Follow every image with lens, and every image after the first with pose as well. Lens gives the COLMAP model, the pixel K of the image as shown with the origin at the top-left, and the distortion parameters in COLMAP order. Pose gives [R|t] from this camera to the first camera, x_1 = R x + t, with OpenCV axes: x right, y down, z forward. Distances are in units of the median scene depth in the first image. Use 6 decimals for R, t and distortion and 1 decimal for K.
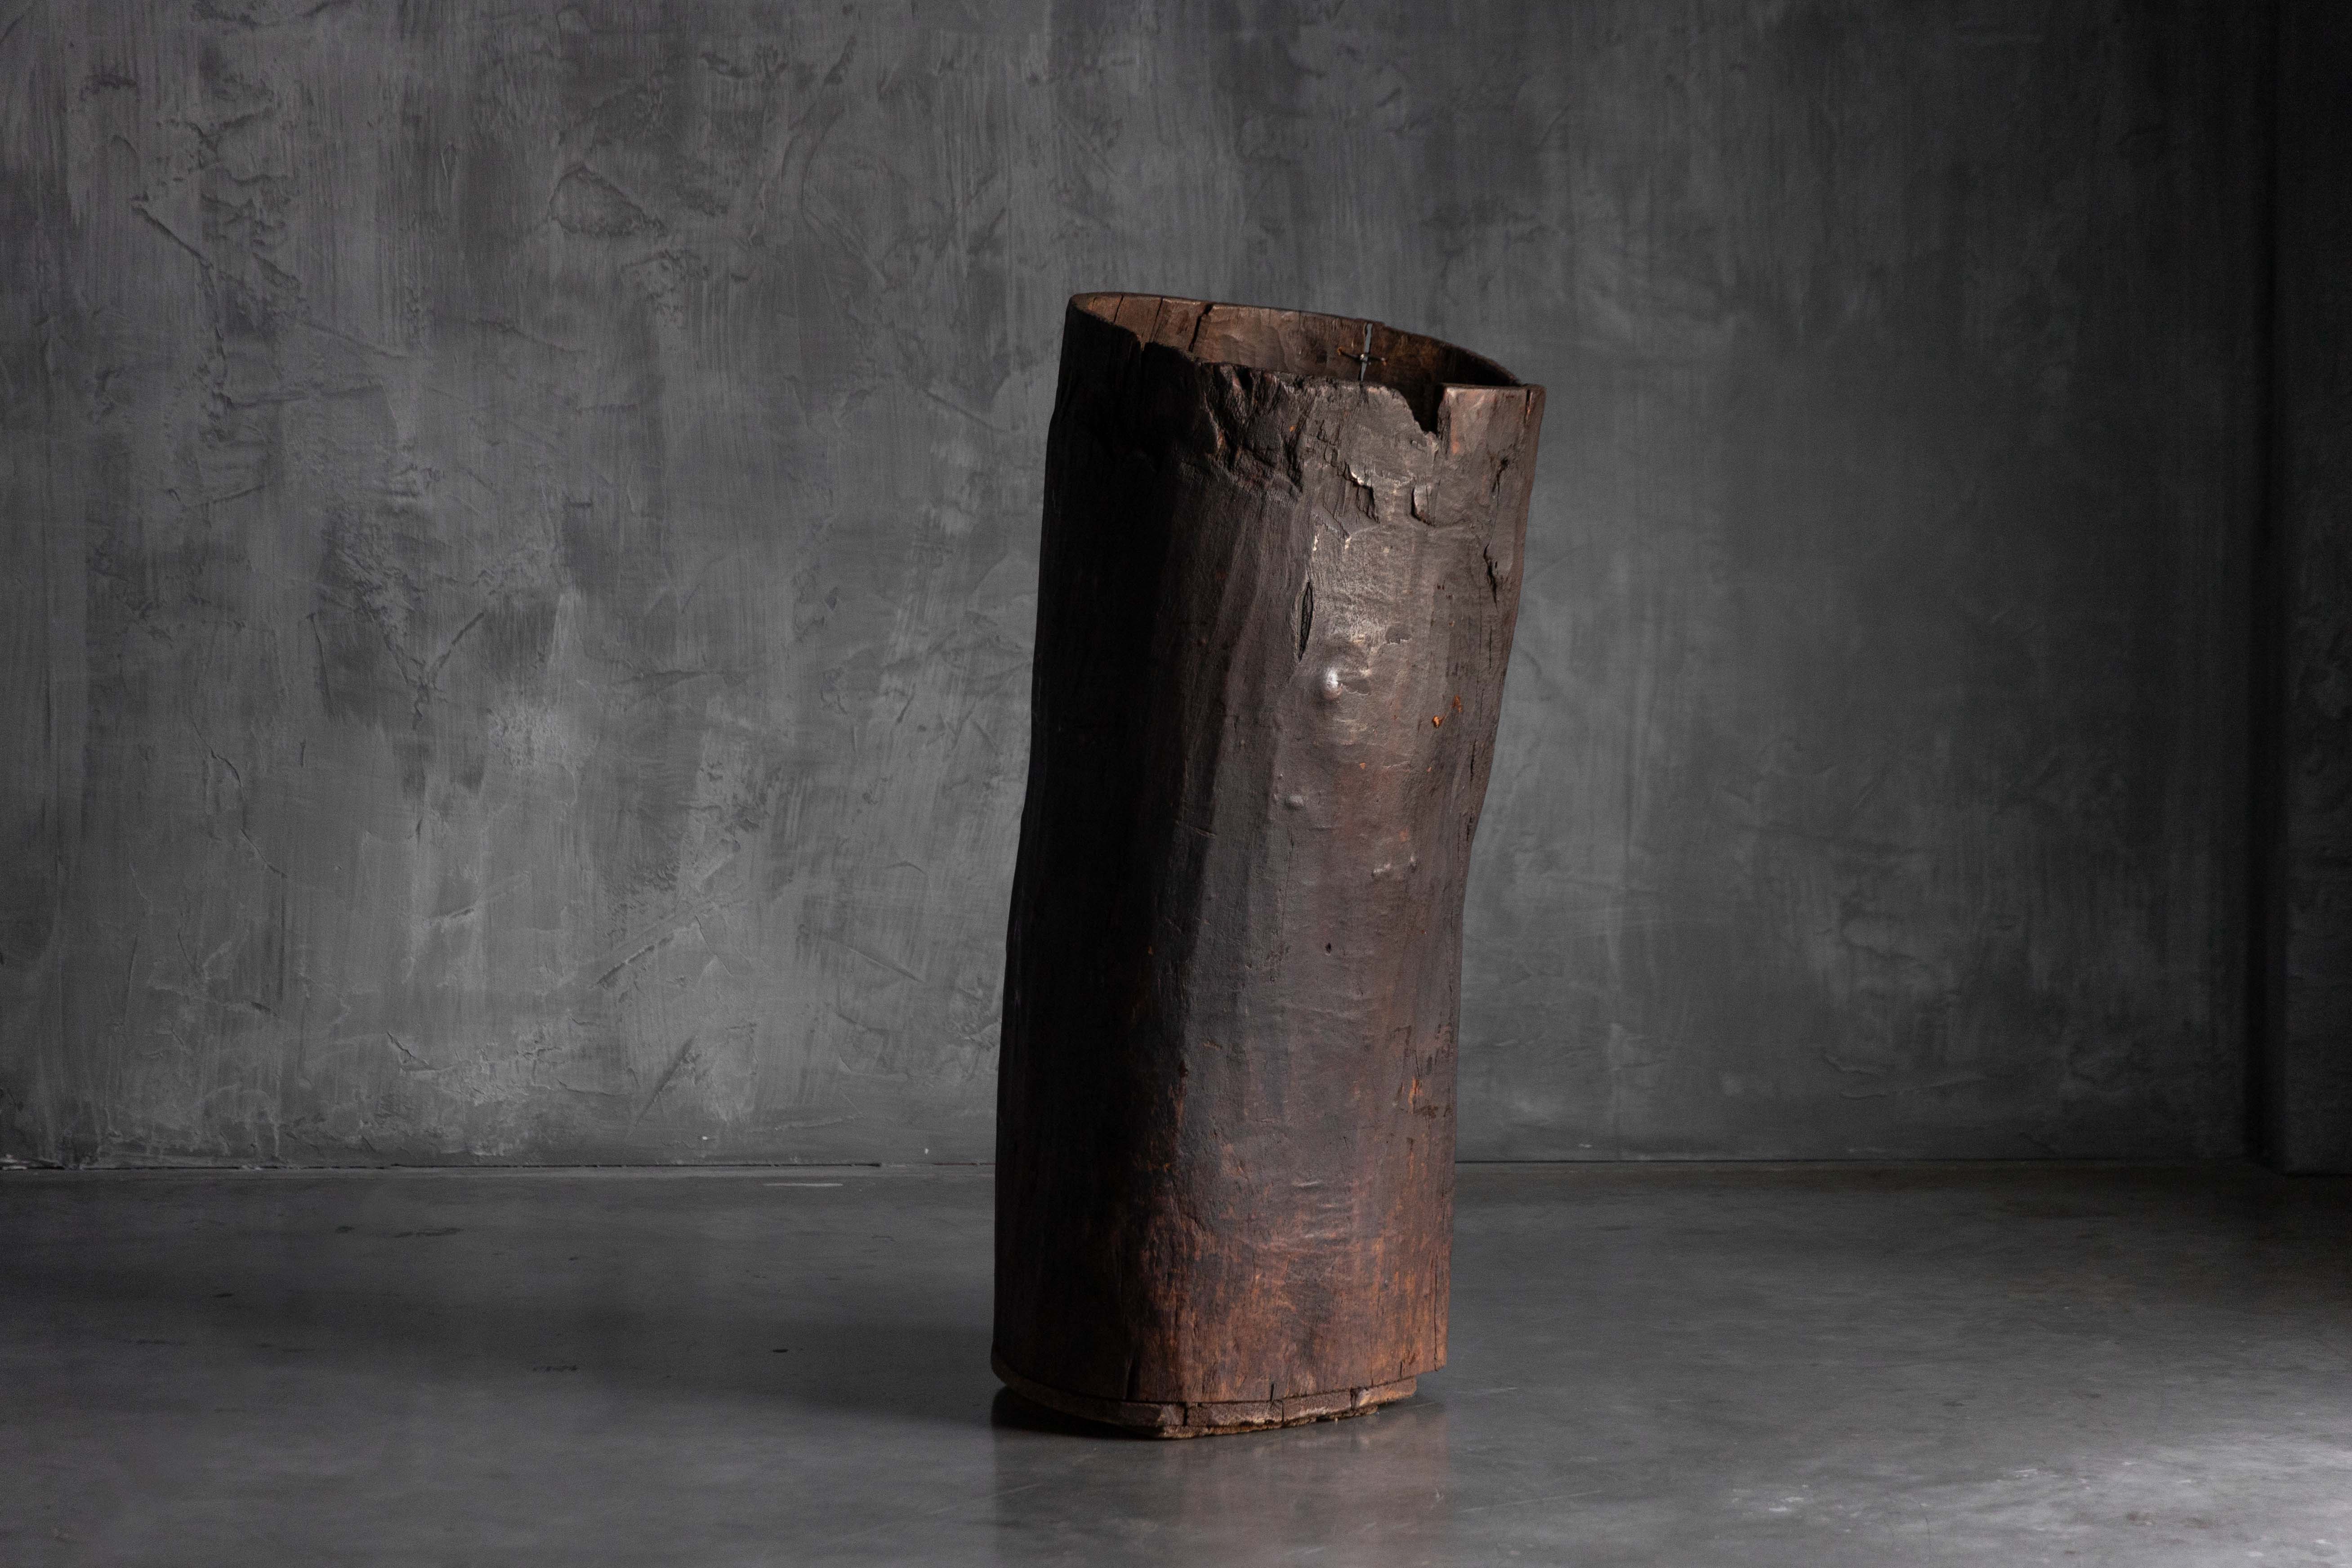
lens RADIAL K [[7410.9, 0, 1272.5], [0, 7410.9, 782.0], [0, 0, 1]] dist [-0.003295, 0.000000]
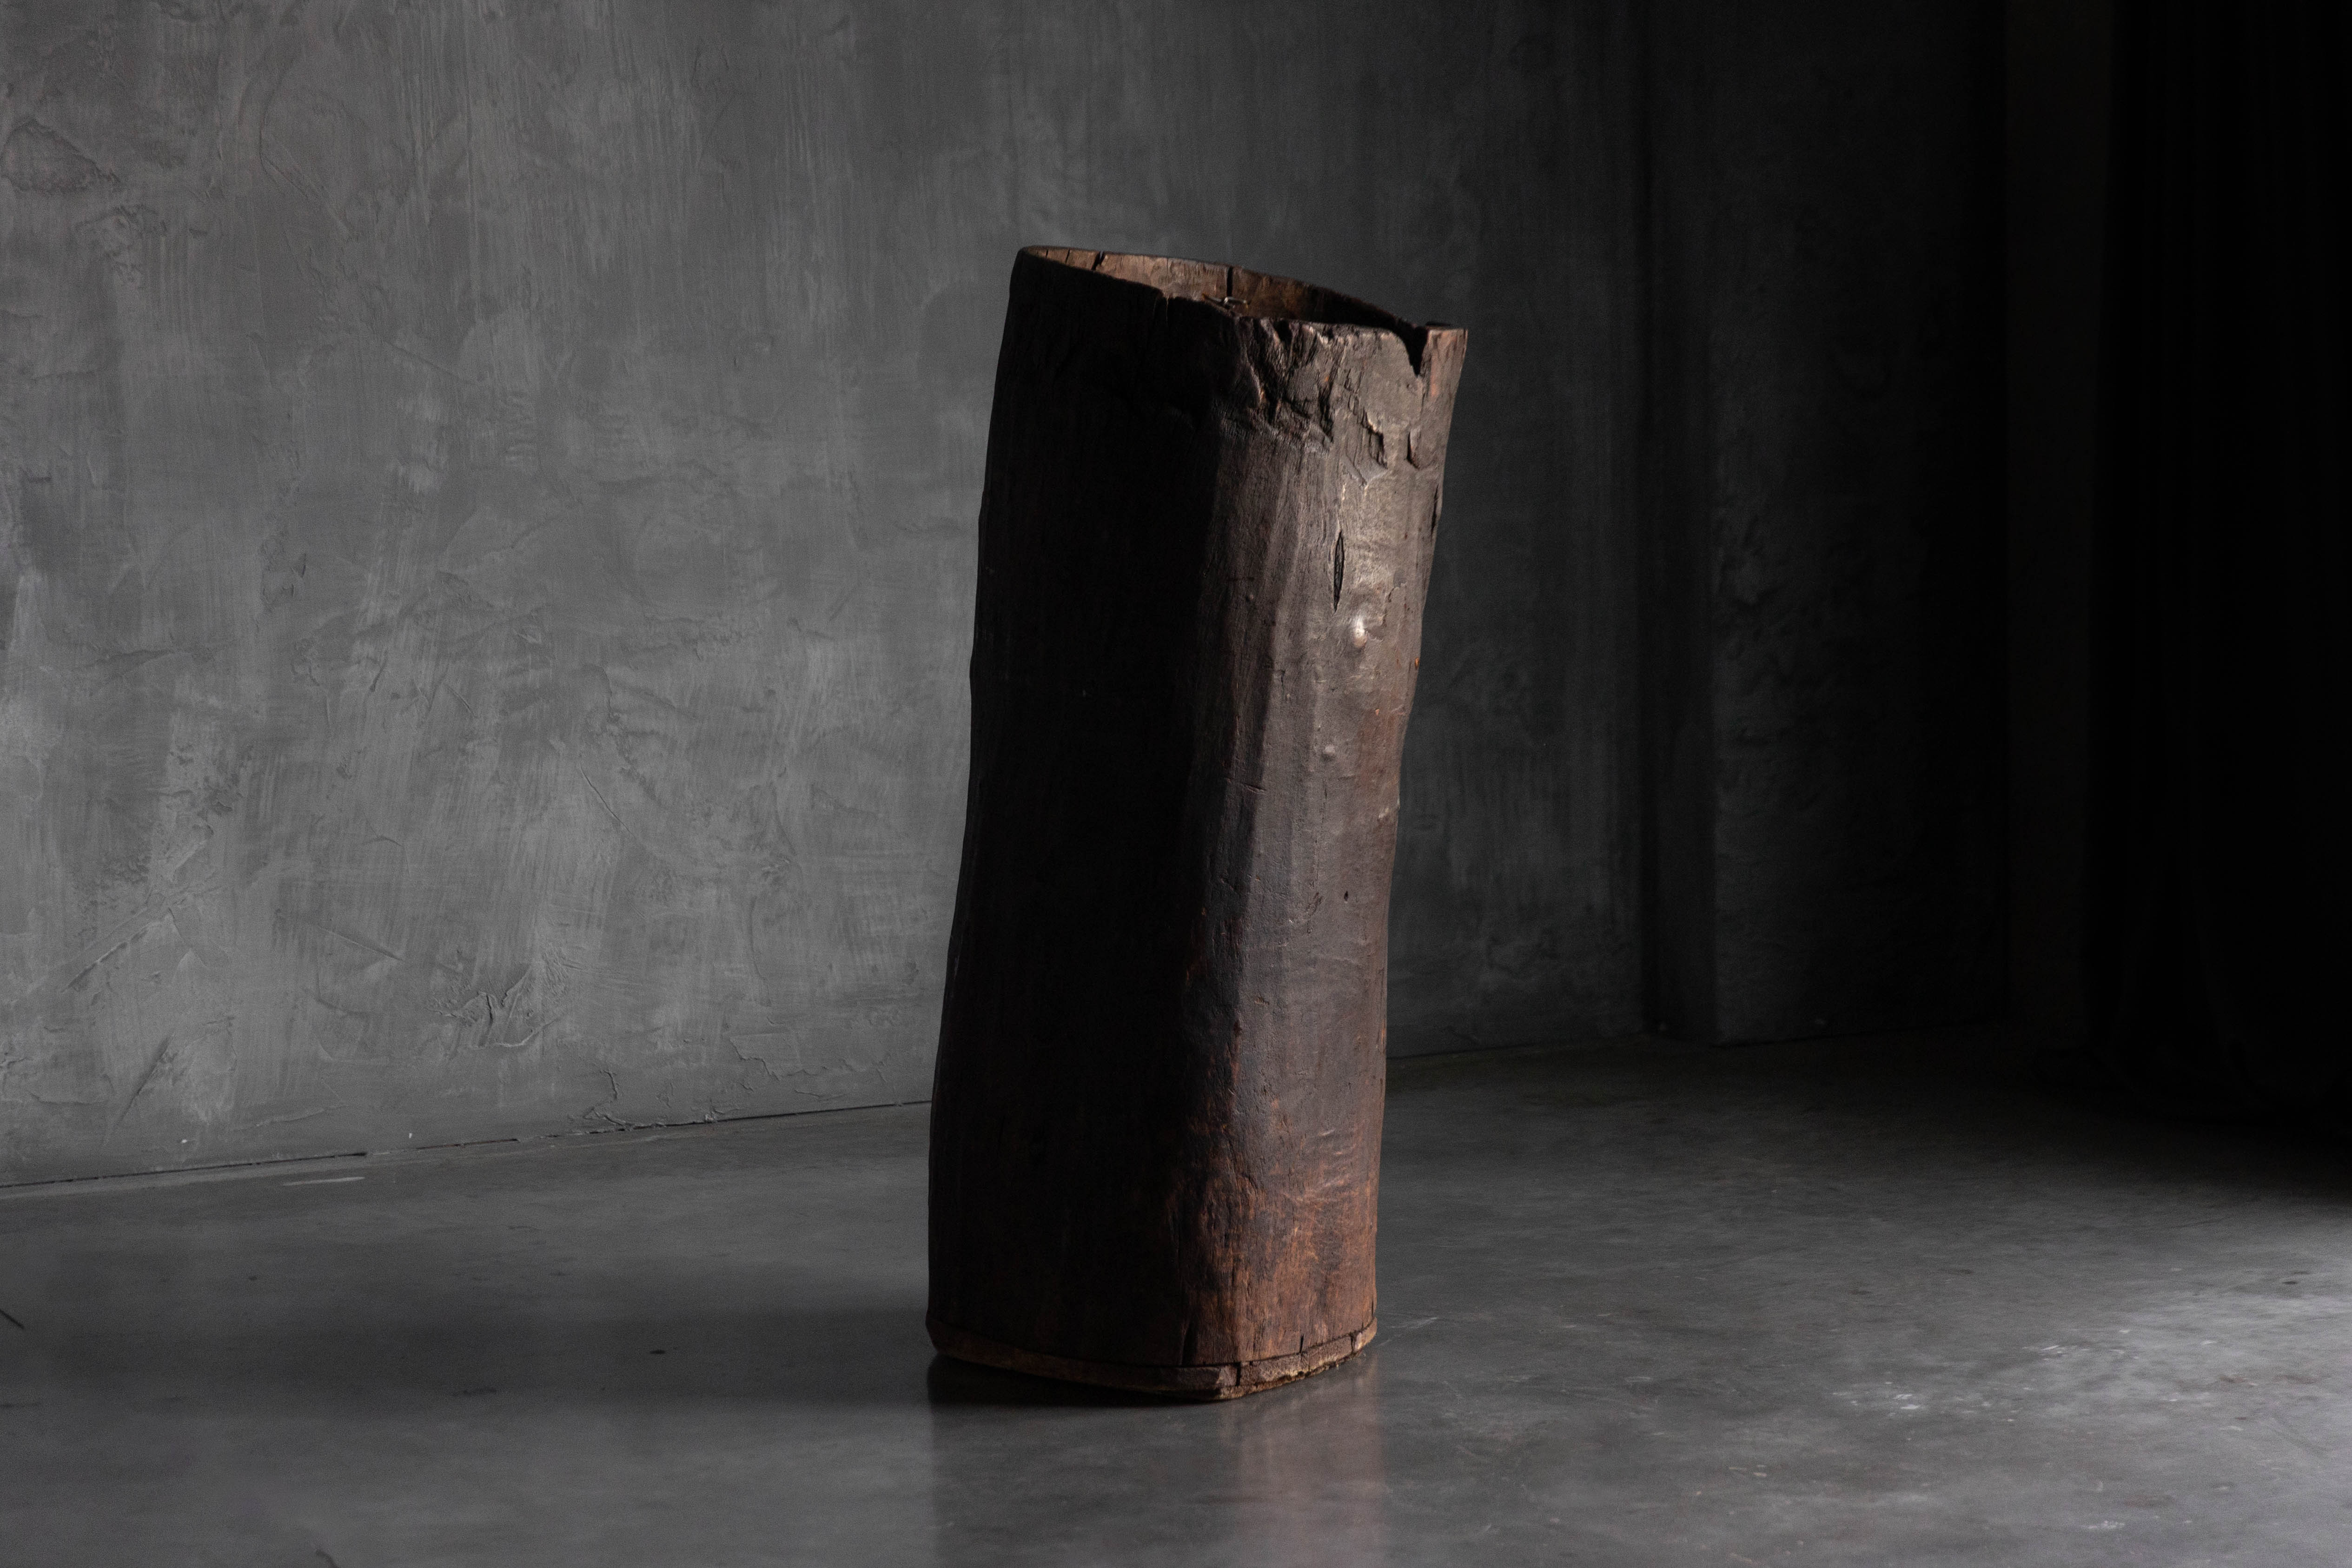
lens RADIAL K [[7410.2, 0, 1345.8], [0, 7410.2, 741.3], [0, 0, 1]] dist [-0.003295, 0.000000]
pose [[0.911328, -0.062947, 0.406840, -0.327960], [0.055283, 0.998002, 0.030580, -0.024049], [-0.407953, -0.005377, 0.912987, 0.076293]]
